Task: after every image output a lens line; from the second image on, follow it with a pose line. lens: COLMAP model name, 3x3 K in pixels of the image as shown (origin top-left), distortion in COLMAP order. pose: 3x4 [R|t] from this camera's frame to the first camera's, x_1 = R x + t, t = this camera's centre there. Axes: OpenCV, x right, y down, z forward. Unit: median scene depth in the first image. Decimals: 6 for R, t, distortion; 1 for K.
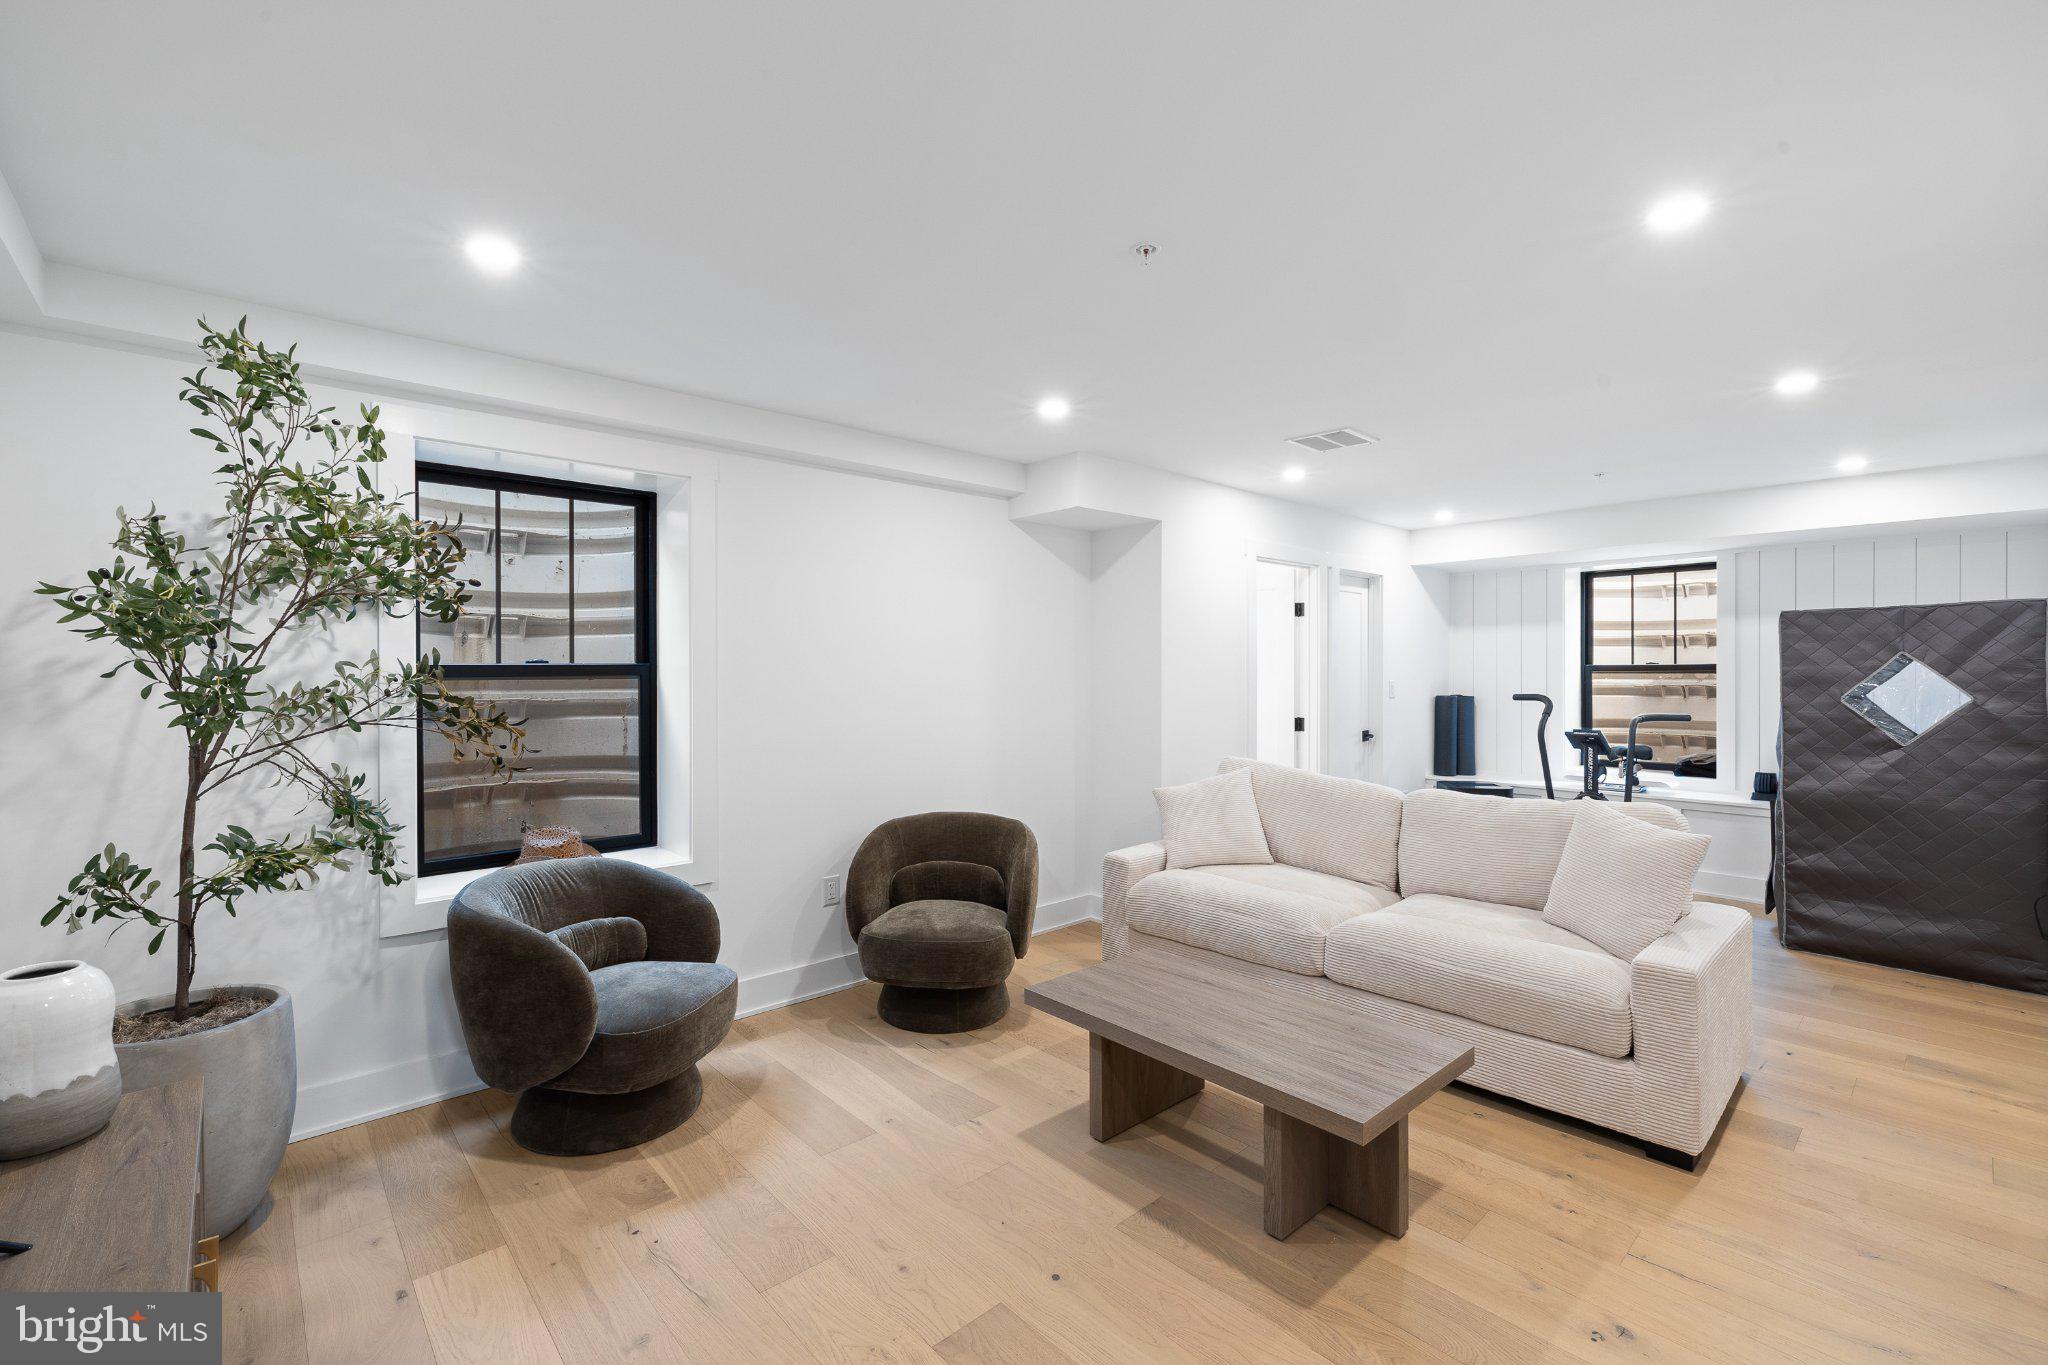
lens RADIAL K [[879.6, 0, 1026.8], [0, 879.6, 685.1], [0, 0, 1]] dist [0.000083, 0.000253]
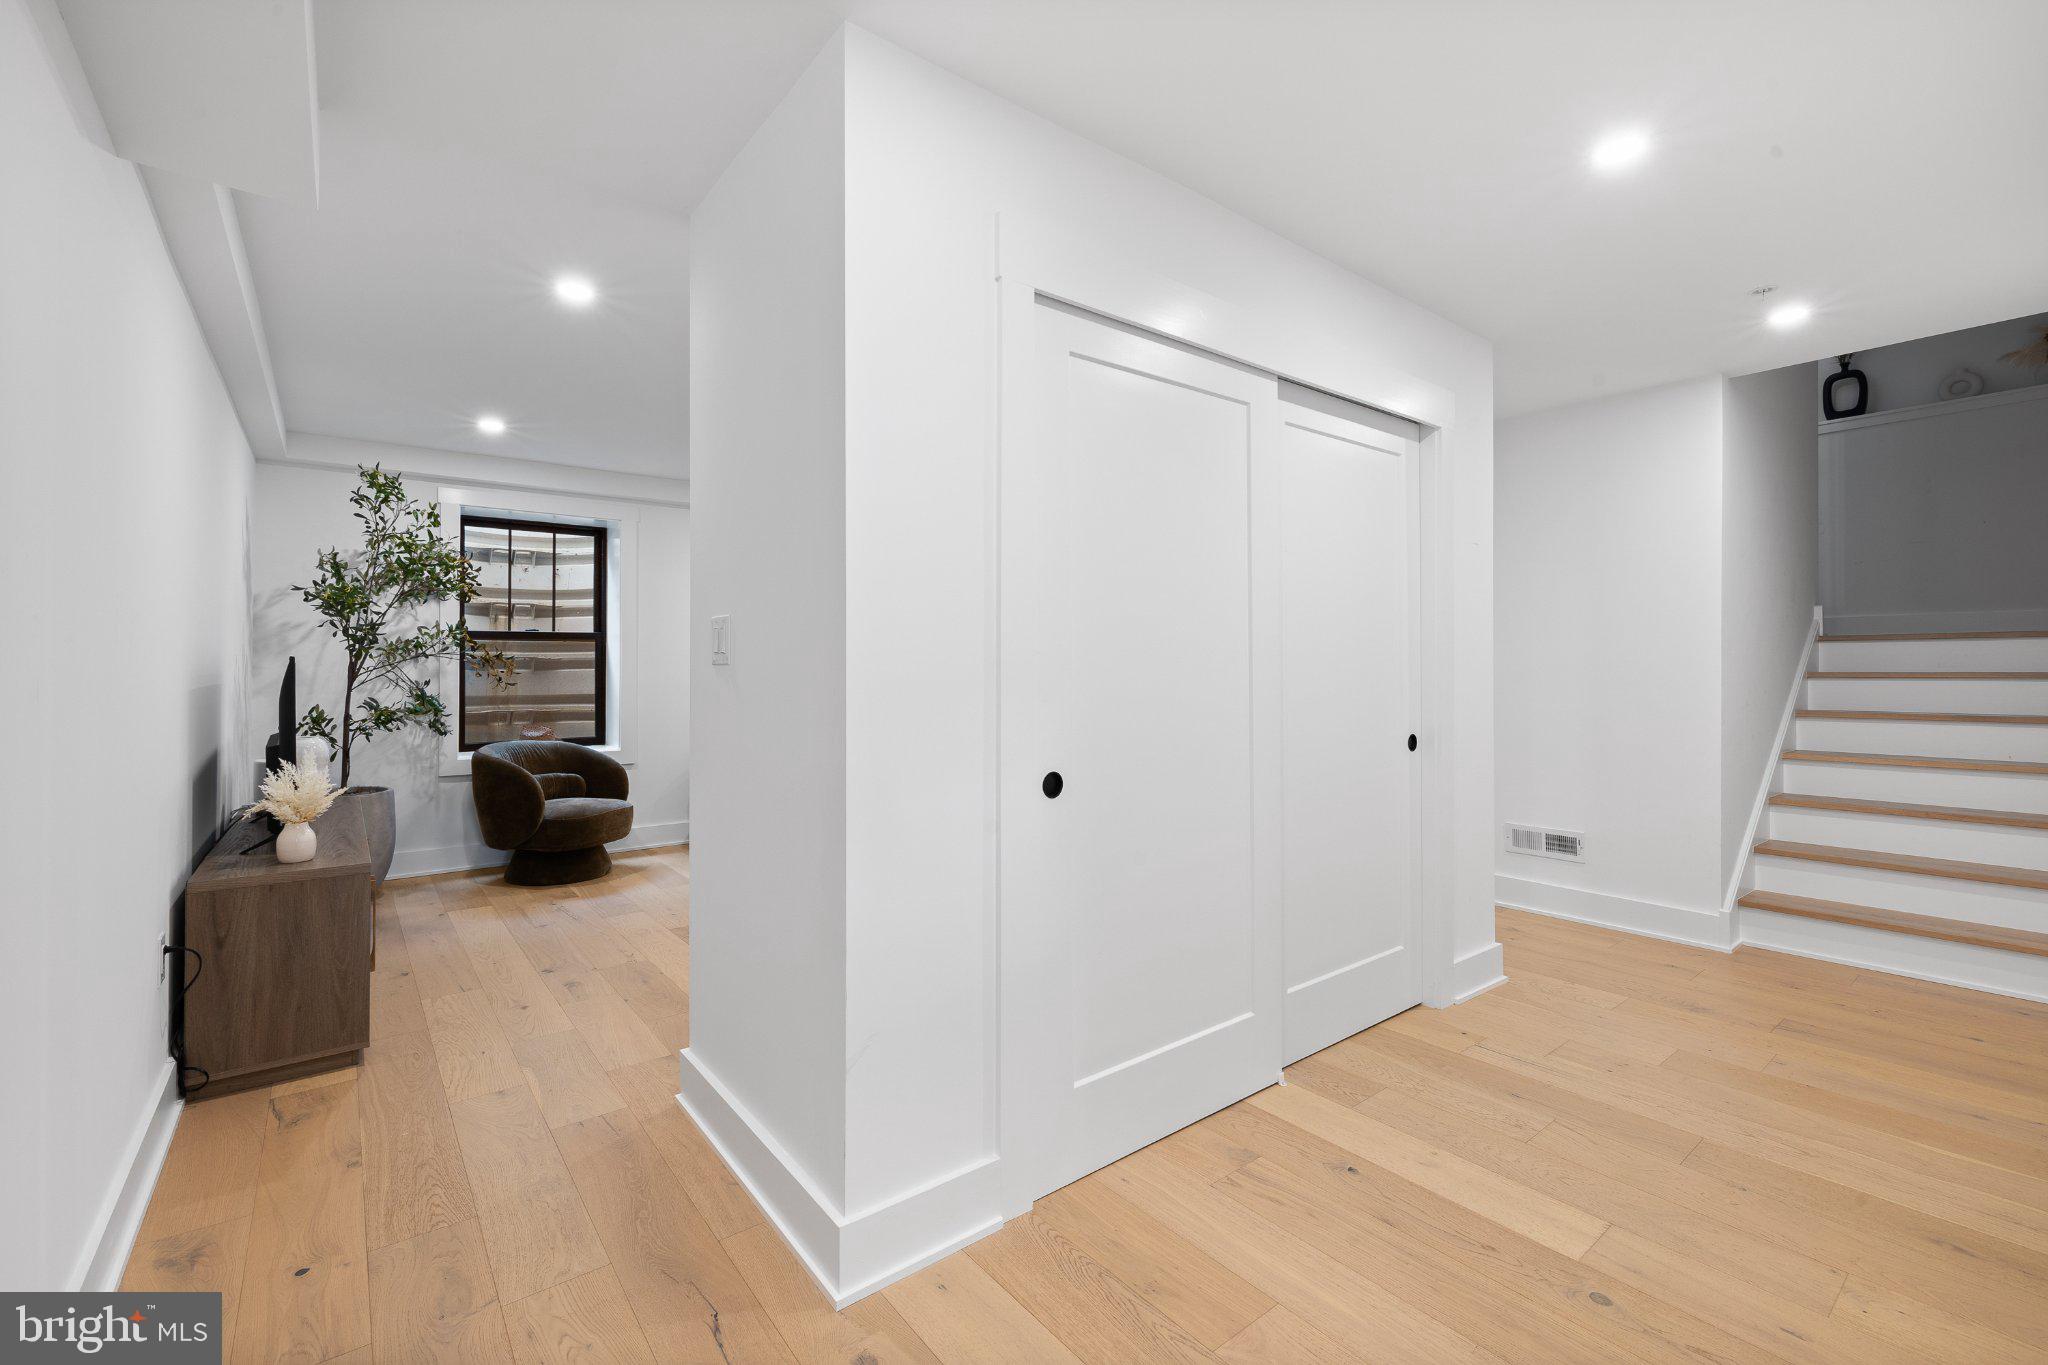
lens RADIAL K [[879.6, 0, 1022.3], [0, 879.6, 670.5], [0, 0, 1]] dist [0.000083, 0.000253]
pose [[0.997581, 0.002627, -0.069471, 0.714907], [-0.003573, 0.999902, -0.013503, 0.099819], [0.069429, 0.013718, 0.997493, -0.883554]]
